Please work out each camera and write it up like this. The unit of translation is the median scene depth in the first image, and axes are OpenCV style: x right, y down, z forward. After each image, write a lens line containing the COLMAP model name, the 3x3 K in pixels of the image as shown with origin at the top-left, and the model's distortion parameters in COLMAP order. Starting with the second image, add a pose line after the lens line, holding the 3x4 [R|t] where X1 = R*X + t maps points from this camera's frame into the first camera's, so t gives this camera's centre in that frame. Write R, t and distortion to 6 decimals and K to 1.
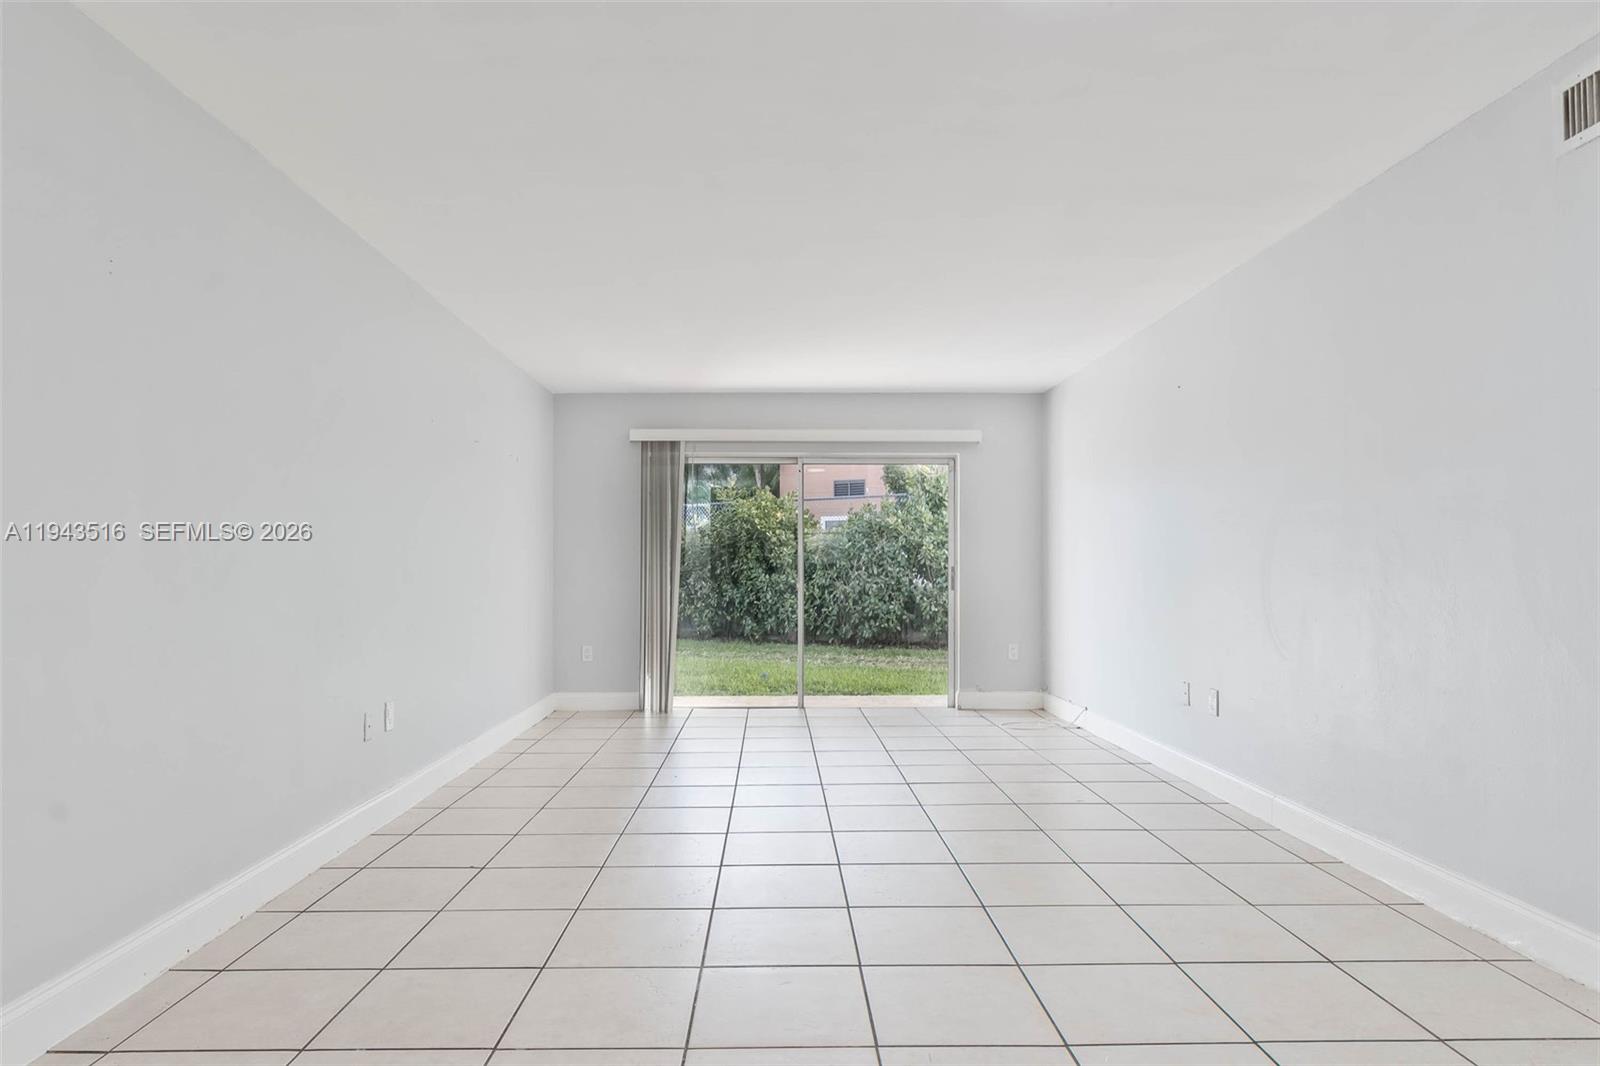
lens RADIAL K [[937.7, 0, 801.7], [0, 937.7, 578.1], [0, 0, 1]] dist [0.001977, -0.000815]
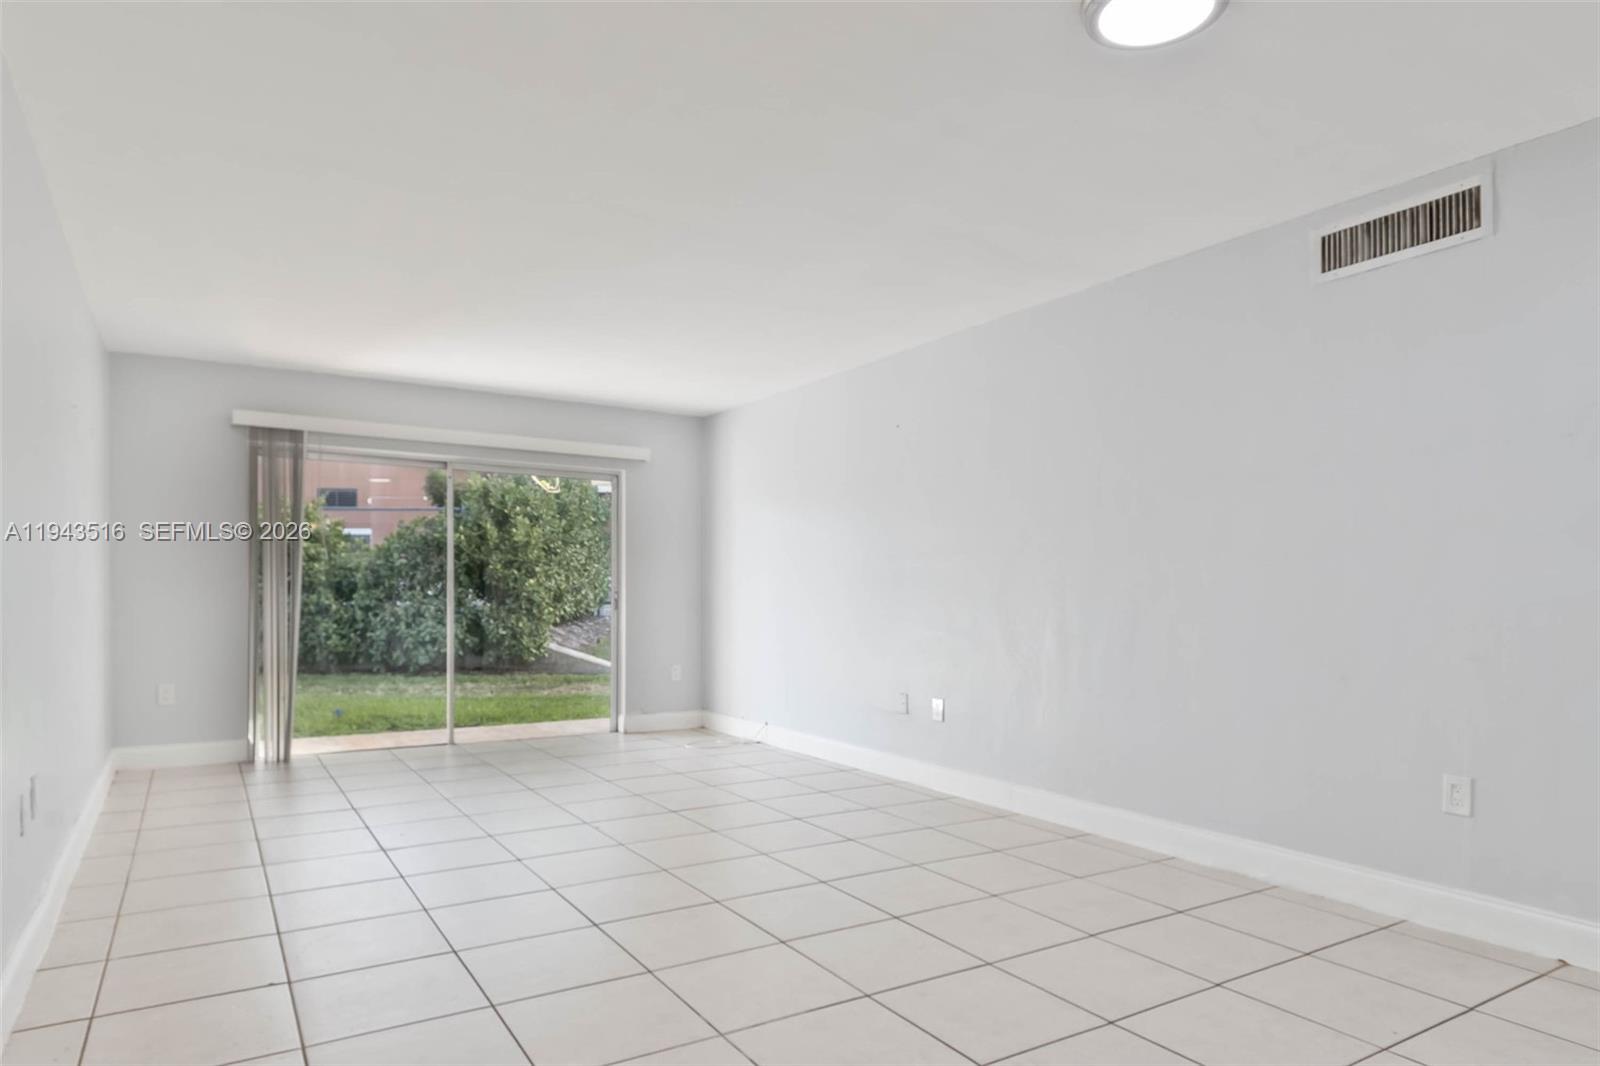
lens RADIAL K [[933.7, 0, 796.9], [0, 933.7, 608.5], [0, 0, 1]] dist [0.006169, 0.000975]
pose [[0.860722, -0.001098, 0.509074, -0.080531], [-0.003603, 0.999959, 0.008248, 0.000718], [-0.509062, -0.008934, 0.860684, 0.035172]]
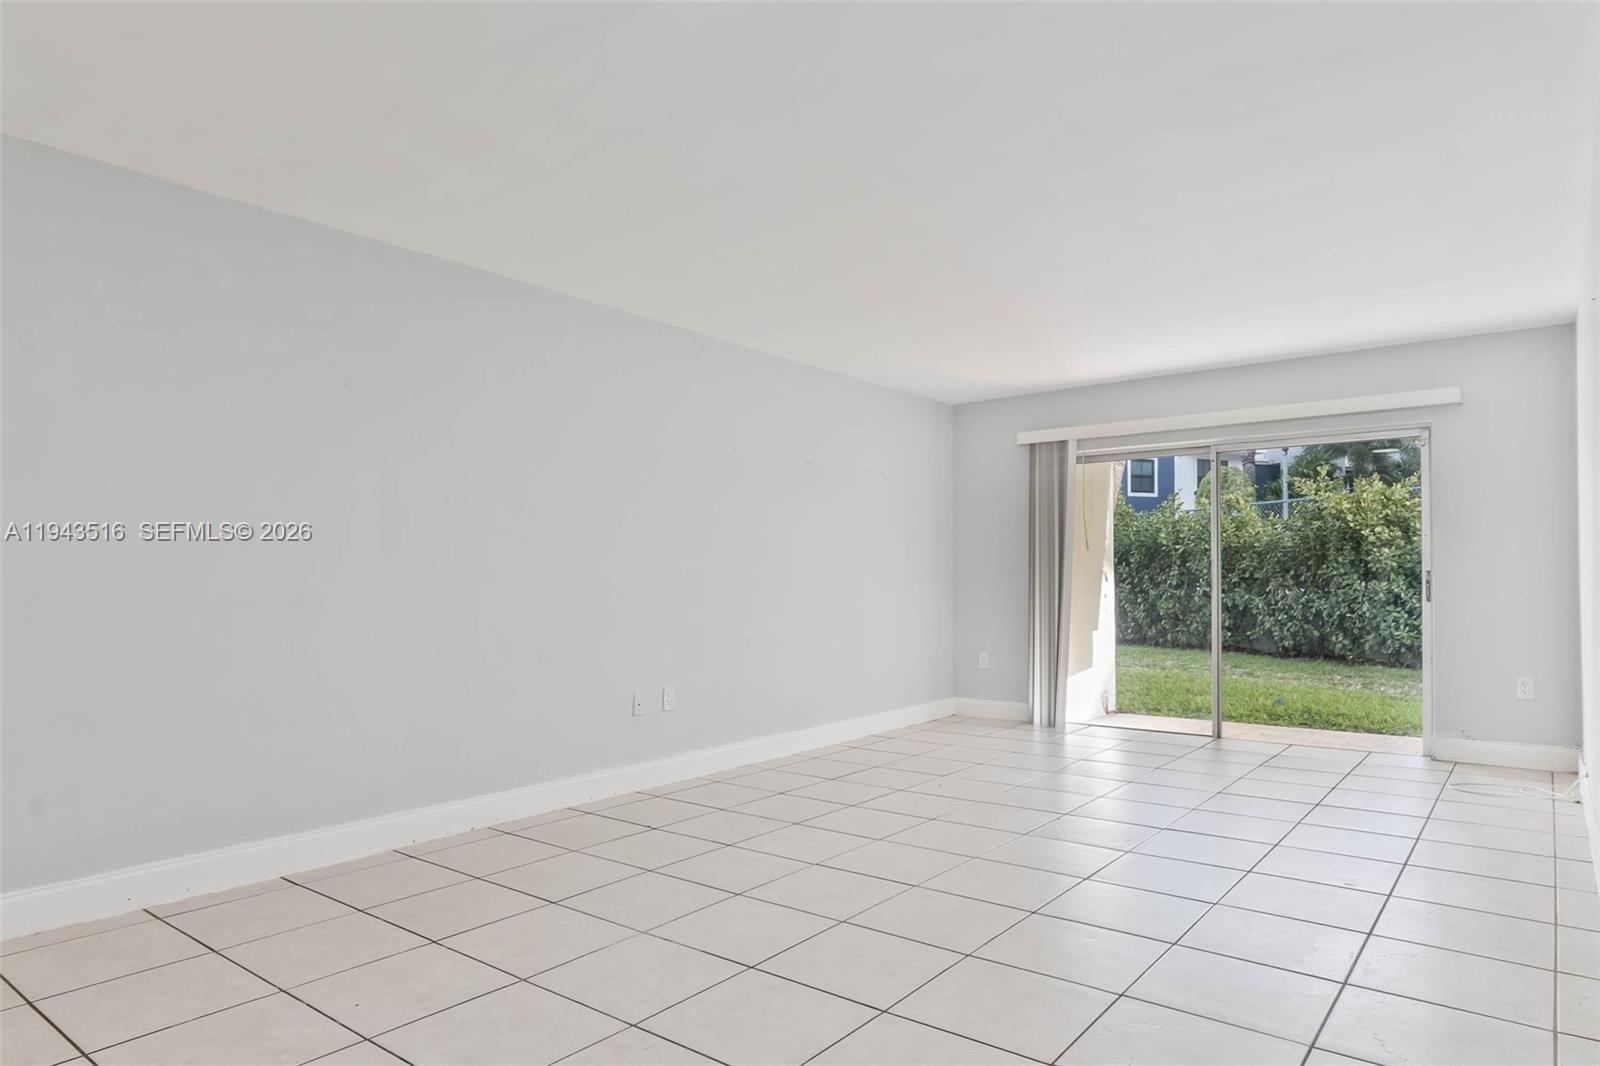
lens RADIAL K [[961.2, 0, 797.9], [0, 961.2, 568.8], [0, 0, 1]] dist [0.004090, 0.000945]
pose [[0.773317, -0.010378, -0.633935, 0.124358], [-0.001107, 0.999842, -0.017718, 0.000530], [0.634018, 0.014403, 0.773184, 0.037124]]
